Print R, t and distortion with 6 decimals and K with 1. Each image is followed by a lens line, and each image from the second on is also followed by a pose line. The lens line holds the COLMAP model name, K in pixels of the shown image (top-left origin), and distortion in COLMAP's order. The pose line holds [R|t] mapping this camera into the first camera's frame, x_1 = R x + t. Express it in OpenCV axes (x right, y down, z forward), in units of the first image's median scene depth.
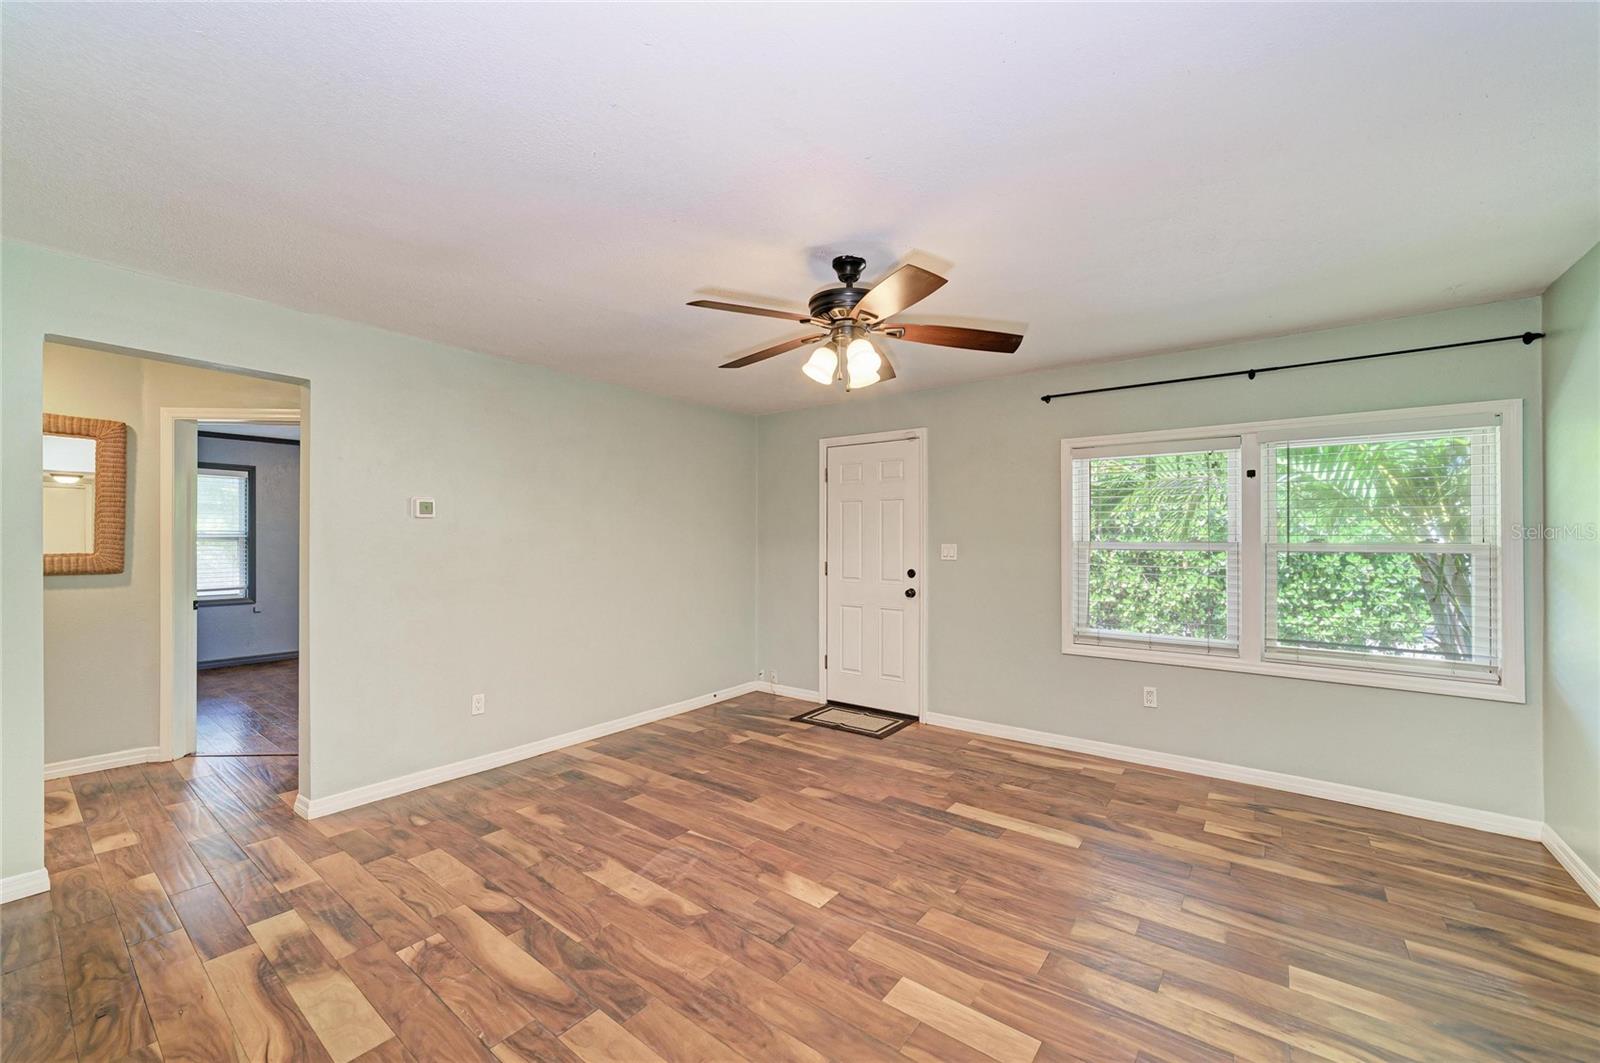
lens RADIAL K [[628.9, 0, 802.1], [0, 628.9, 538.6], [0, 0, 1]] dist [-0.011557, 0.001349]
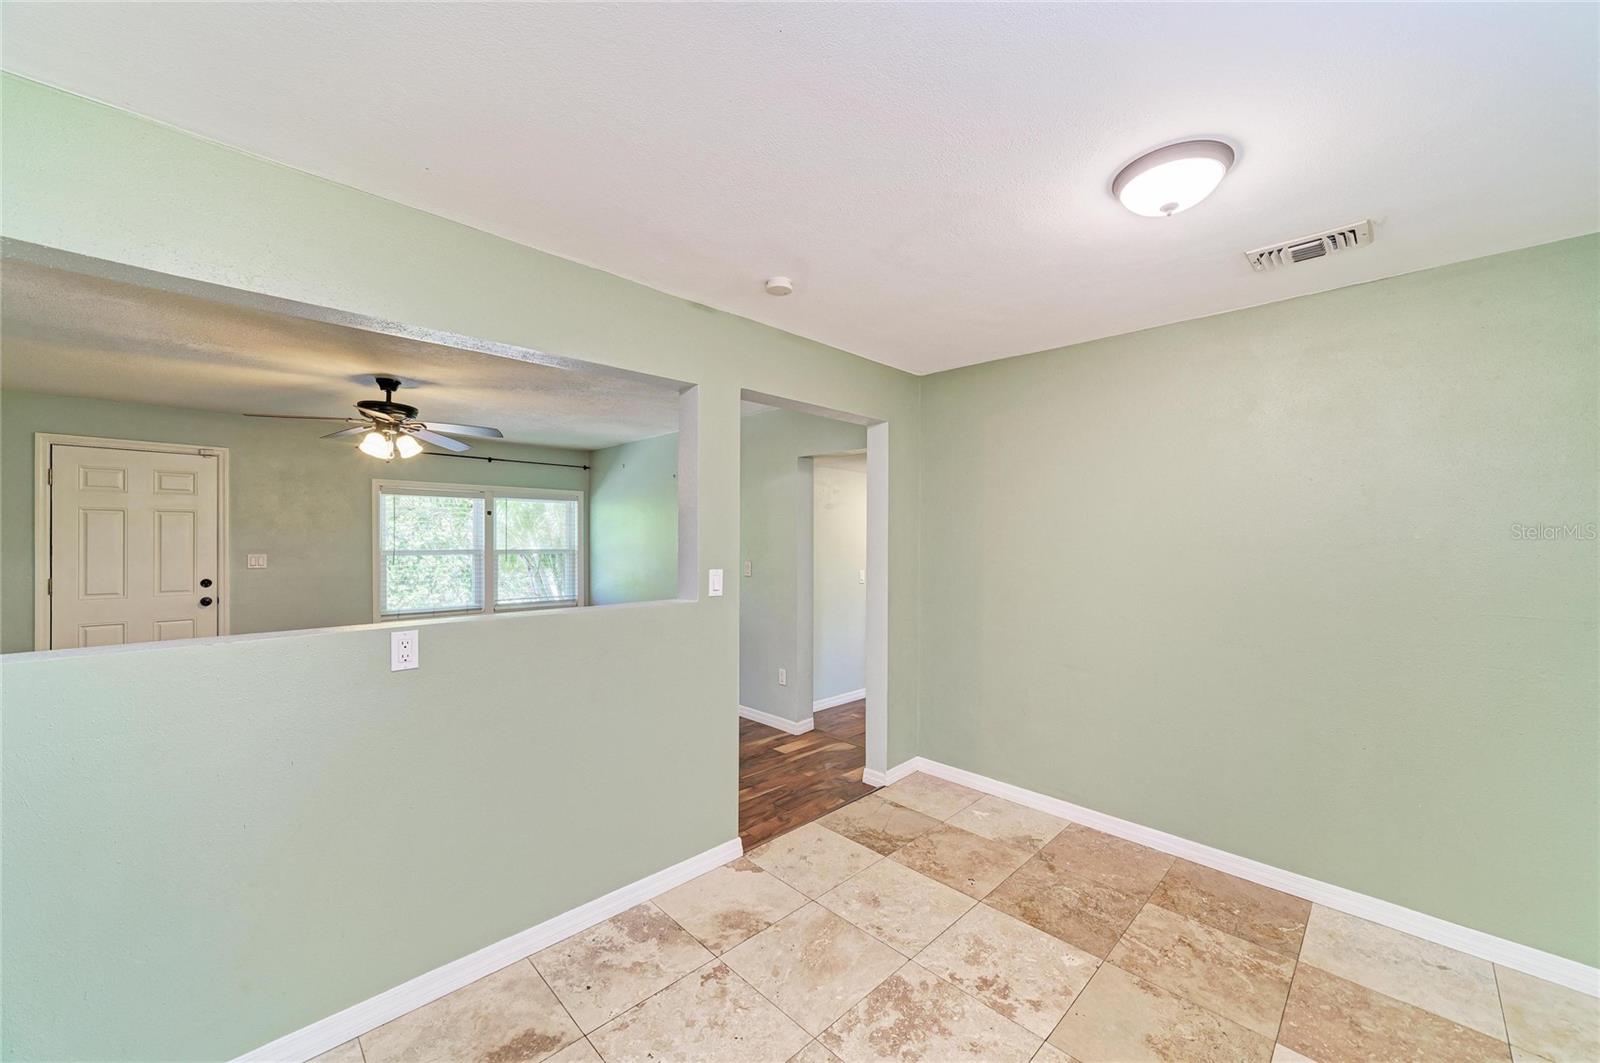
lens RADIAL K [[605.7, 0, 807.3], [0, 605.7, 536.9], [0, 0, 1]] dist [-0.013874, 0.005107]
pose [[0.129101, -0.000163, 0.991631, -0.960689], [-0.006555, 0.999978, 0.001018, -0.040732], [-0.991610, -0.006632, 0.129097, -0.181102]]
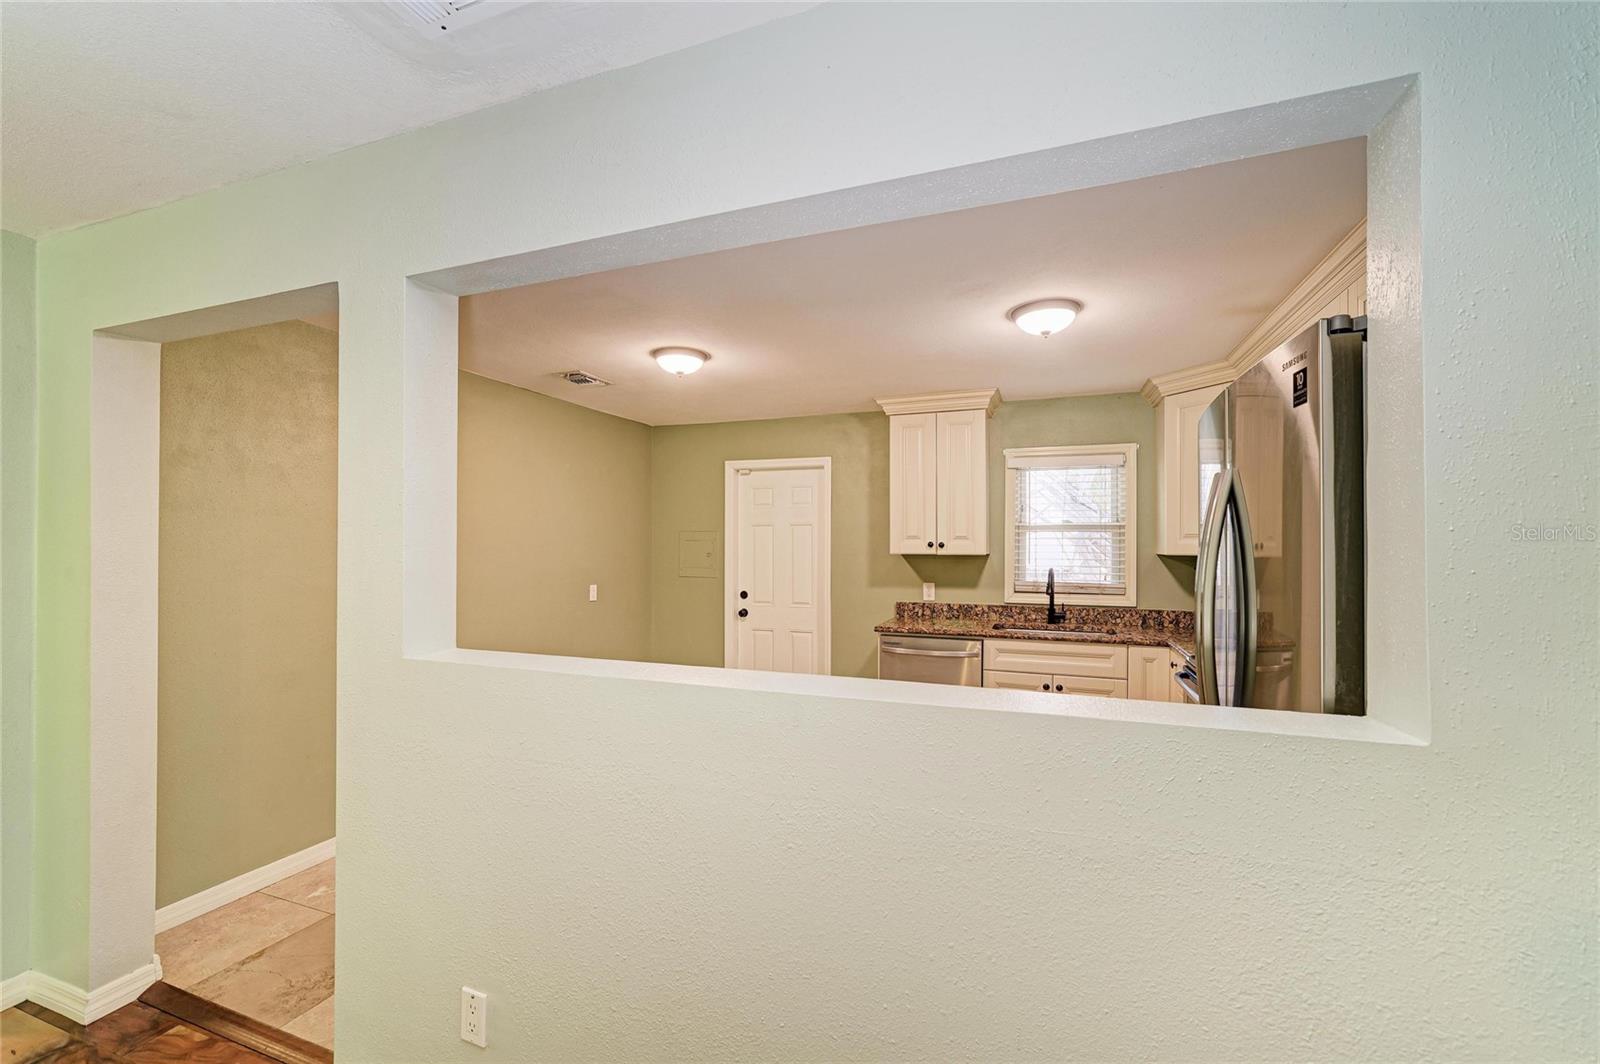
lens RADIAL K [[657.6, 0, 799.0], [0, 657.6, 544.6], [0, 0, 1]] dist [-0.007846, 0.001181]
pose [[-0.955944, 0.000435, -0.293547, -0.320867], [0.001606, 0.999992, -0.003746, -0.035495], [0.293543, -0.004053, -0.955937, 0.620503]]
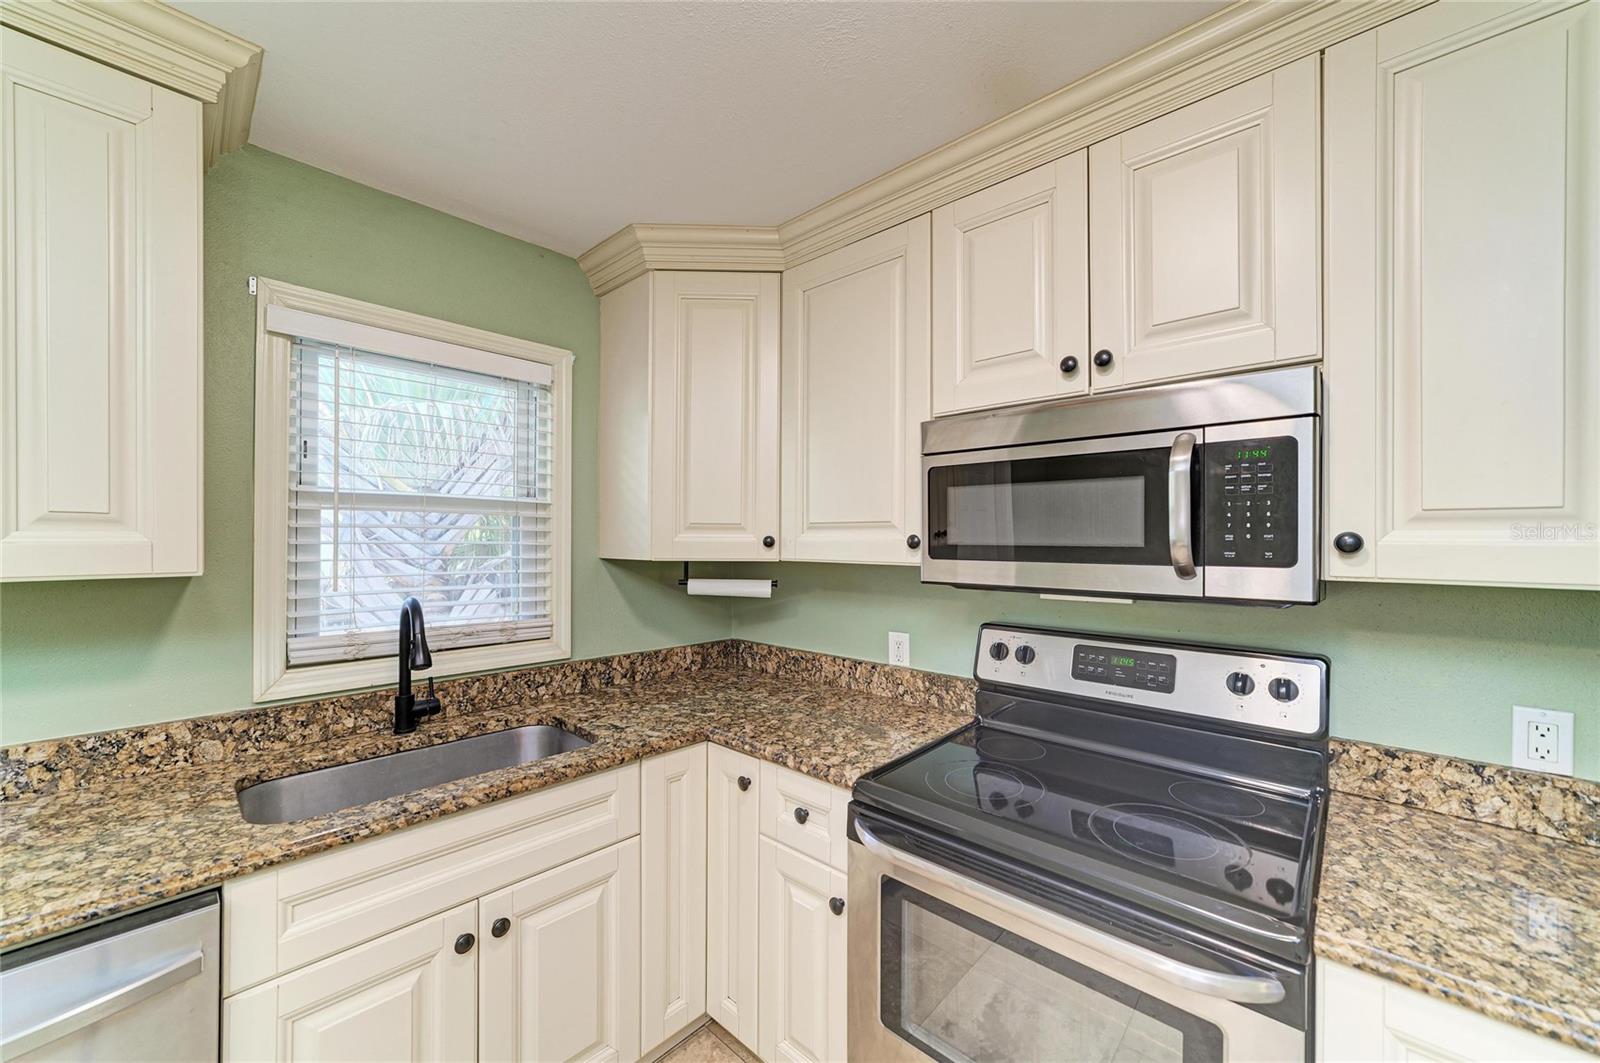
lens RADIAL K [[605.7, 0, 806.8], [0, 605.7, 538.7], [0, 0, 1]] dist [-0.013874, 0.005107]
pose [[-0.087987, -0.000337, -0.996122, -0.708357], [0.000500, 1.000000, -0.000383, -0.041143], [0.996121, -0.000531, -0.087987, -0.088497]]
